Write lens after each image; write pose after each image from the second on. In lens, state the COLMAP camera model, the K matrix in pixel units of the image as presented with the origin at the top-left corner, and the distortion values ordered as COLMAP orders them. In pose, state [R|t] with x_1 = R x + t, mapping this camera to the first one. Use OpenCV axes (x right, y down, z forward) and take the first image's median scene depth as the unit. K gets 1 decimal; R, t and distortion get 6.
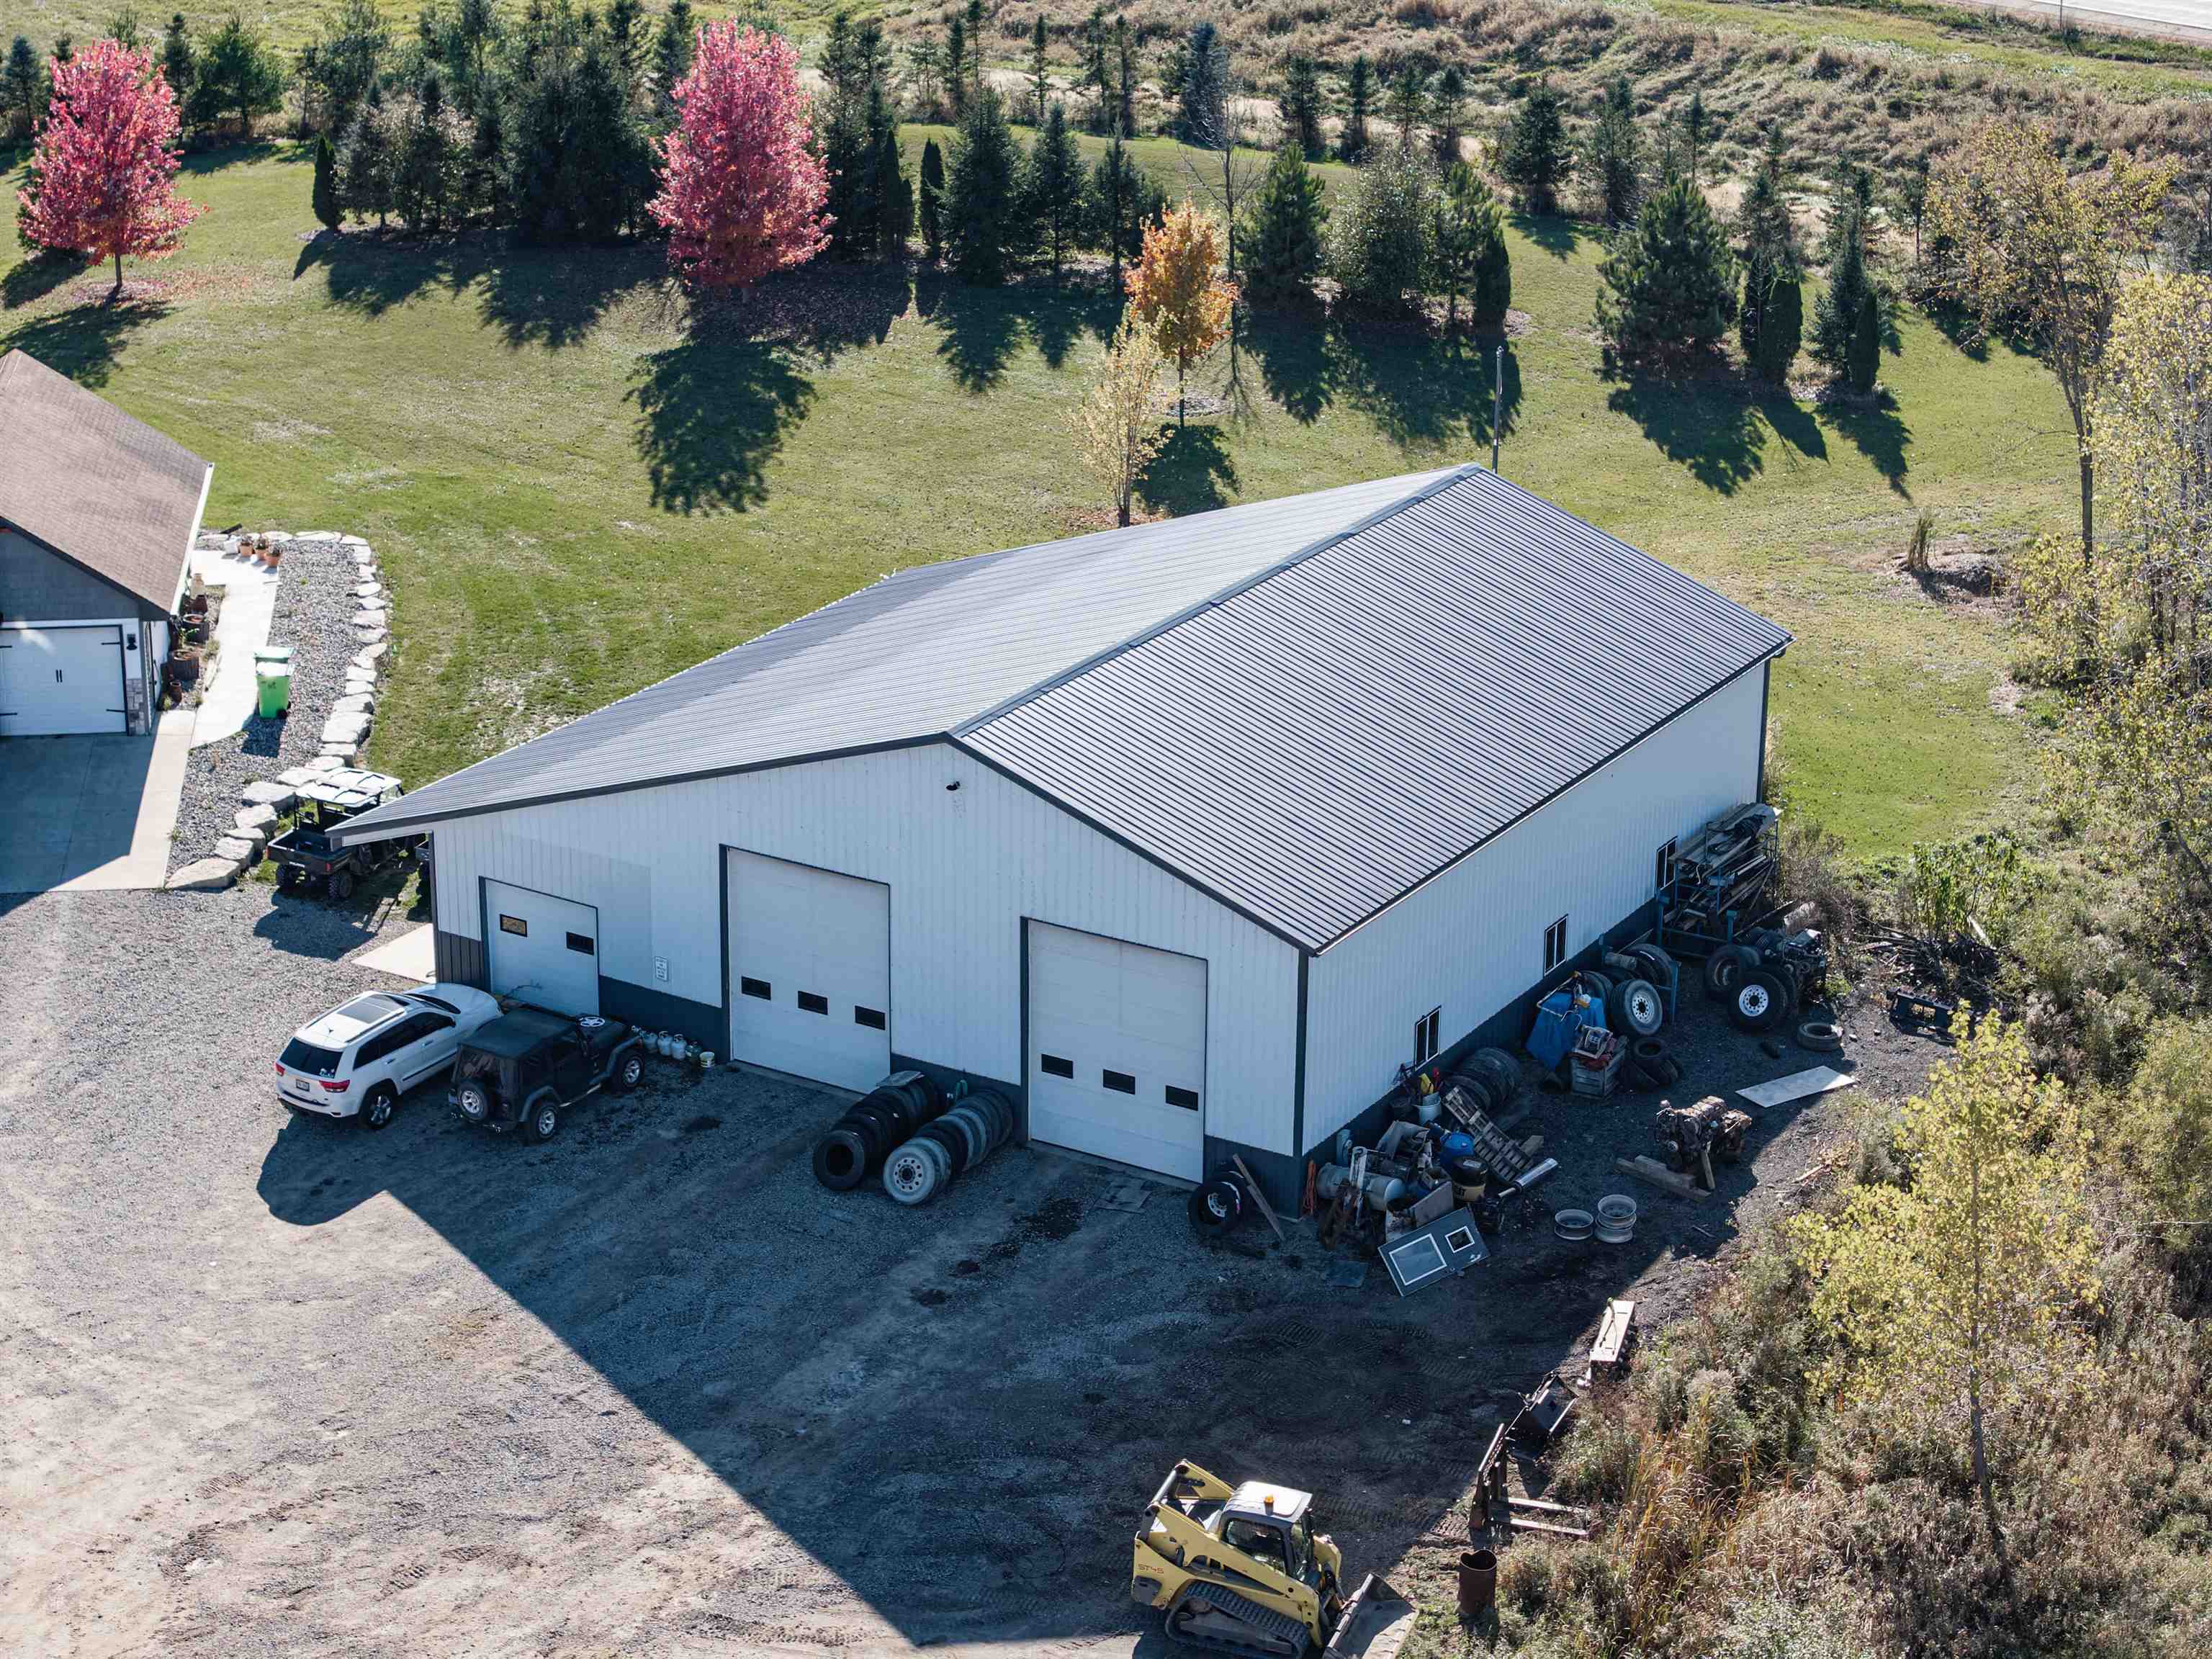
lens RADIAL K [[4584.8, 0, 1050.9], [0, 4584.8, 832.3], [0, 0, 1]] dist [-0.218724, 0.454780]
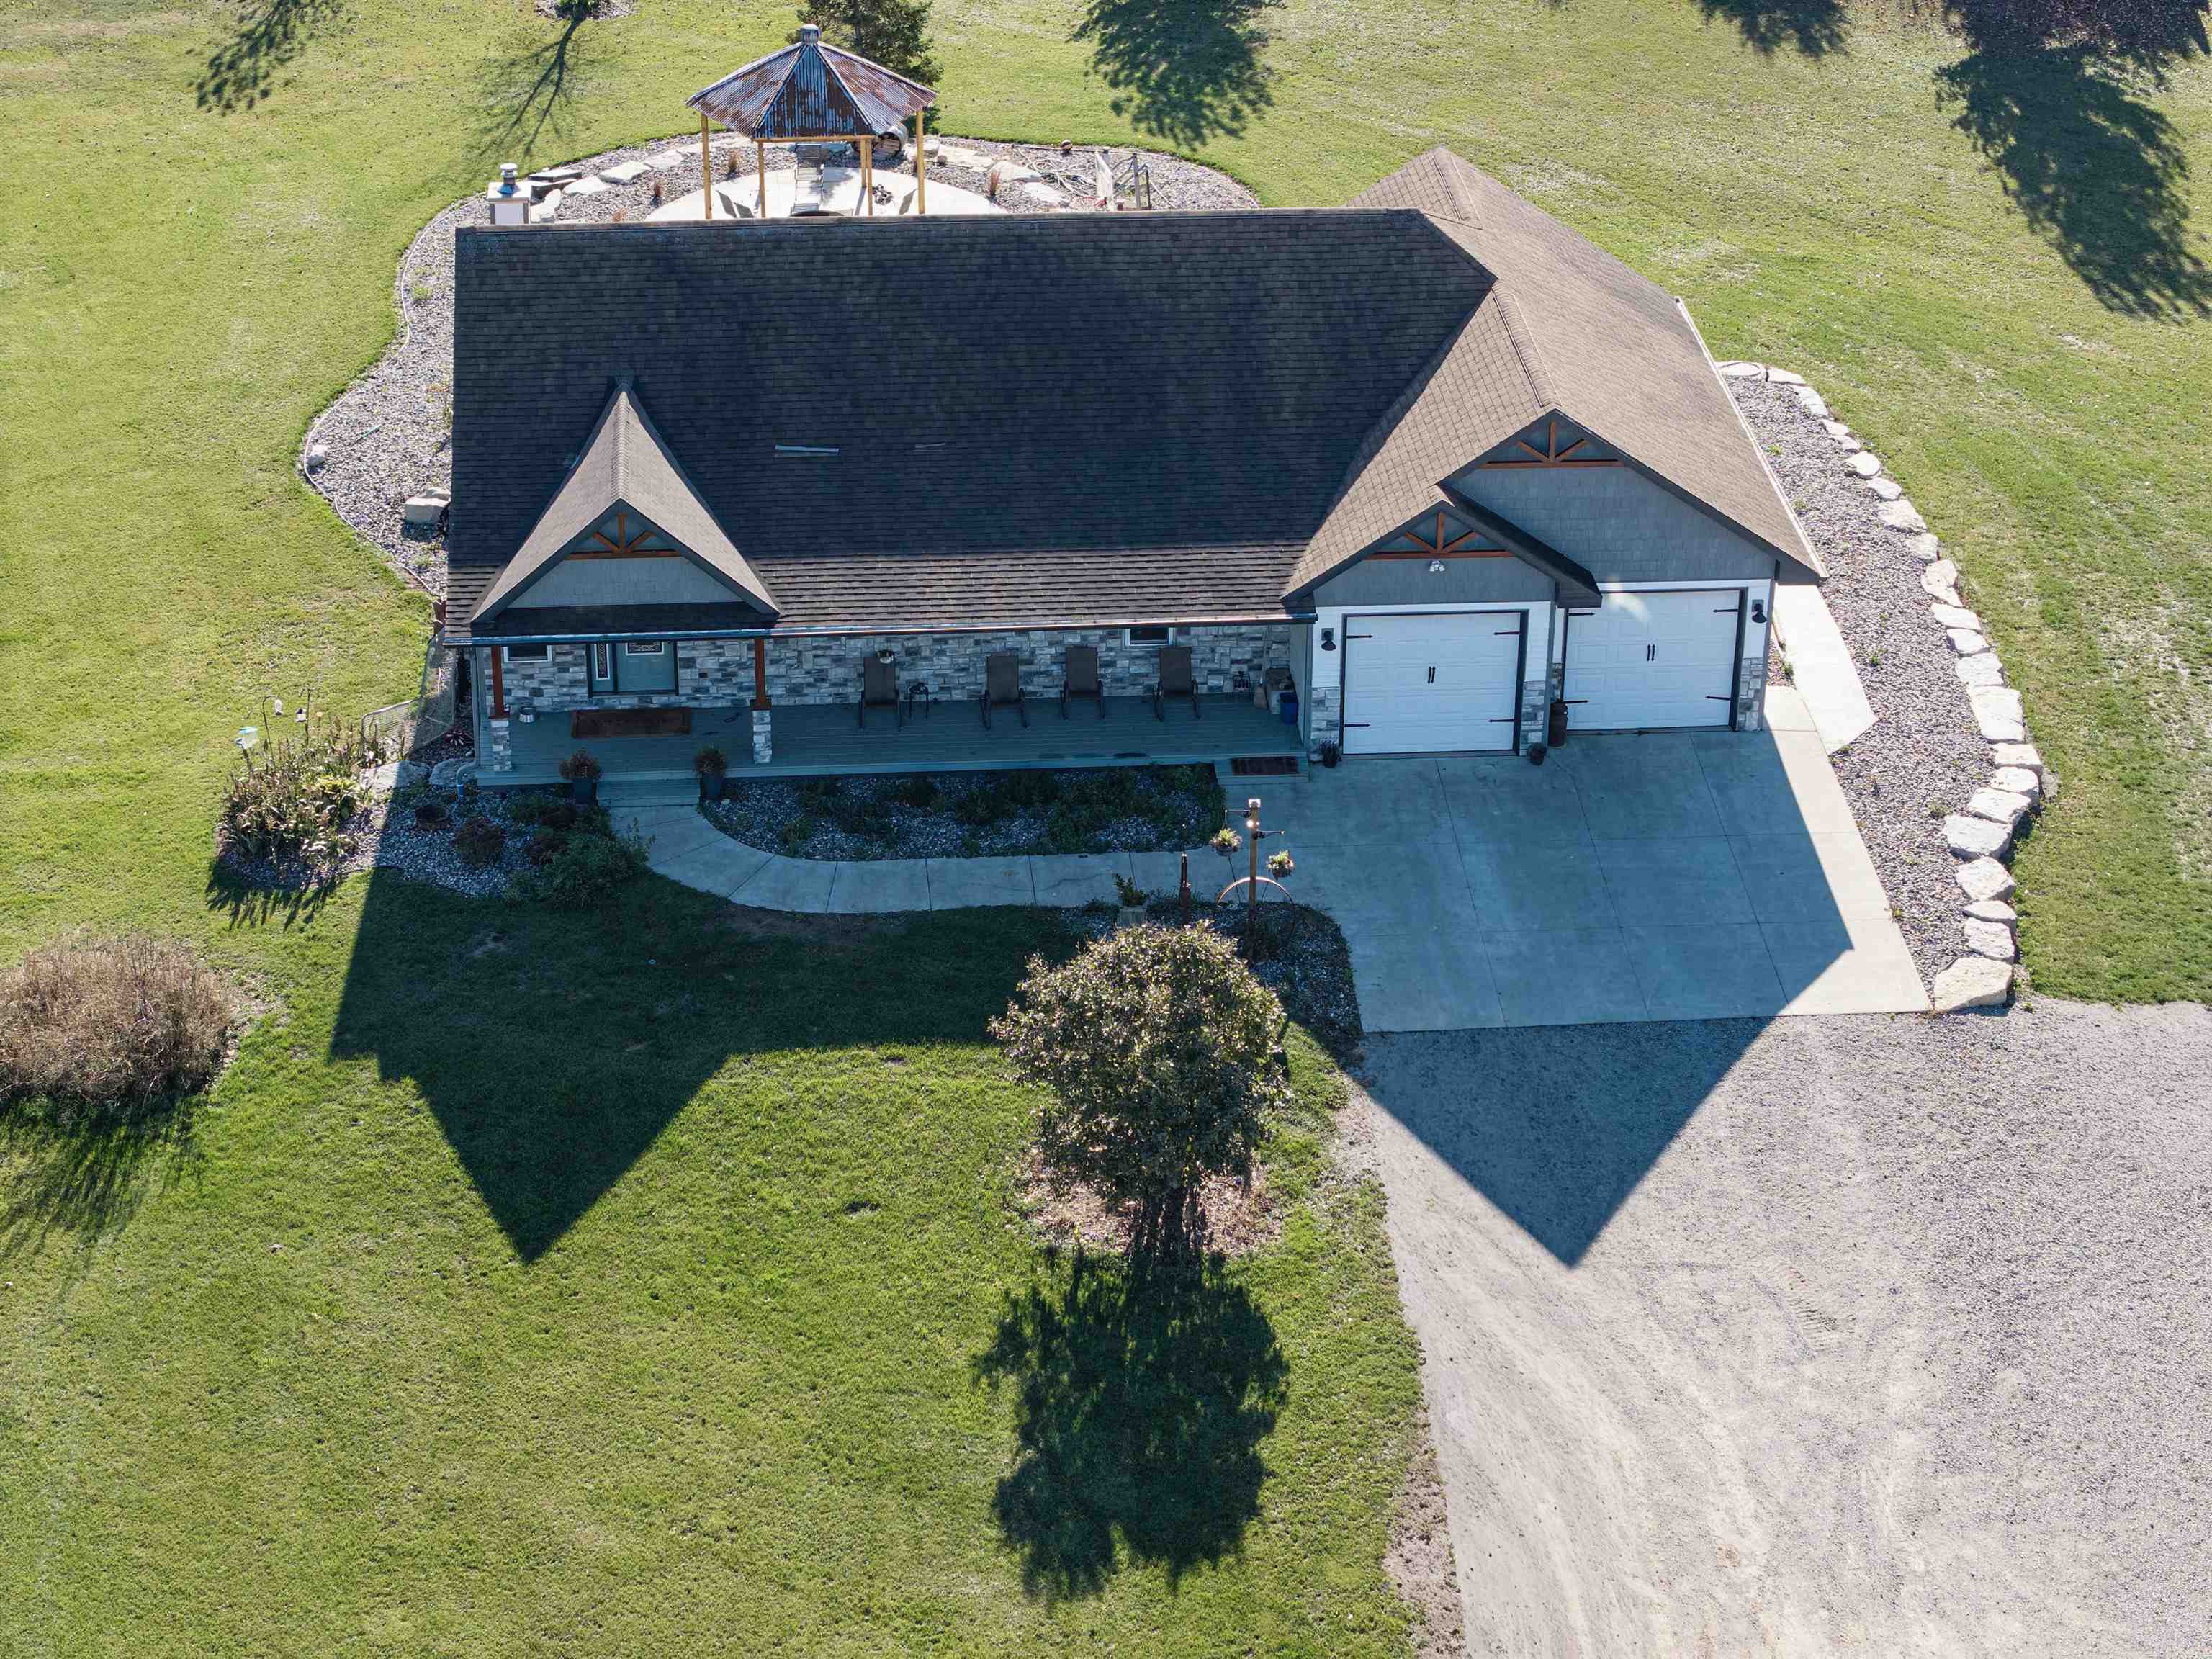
lens RADIAL K [[4521.3, 0, 1020.4], [0, 4521.3, 831.4], [0, 0, 1]] dist [-0.465838, 3.285698]
pose [[0.999325, 0.019095, -0.031380, -0.294558], [-0.014650, 0.990570, 0.136221, -0.101734], [0.033685, -0.135669, 0.990181, 0.279187]]
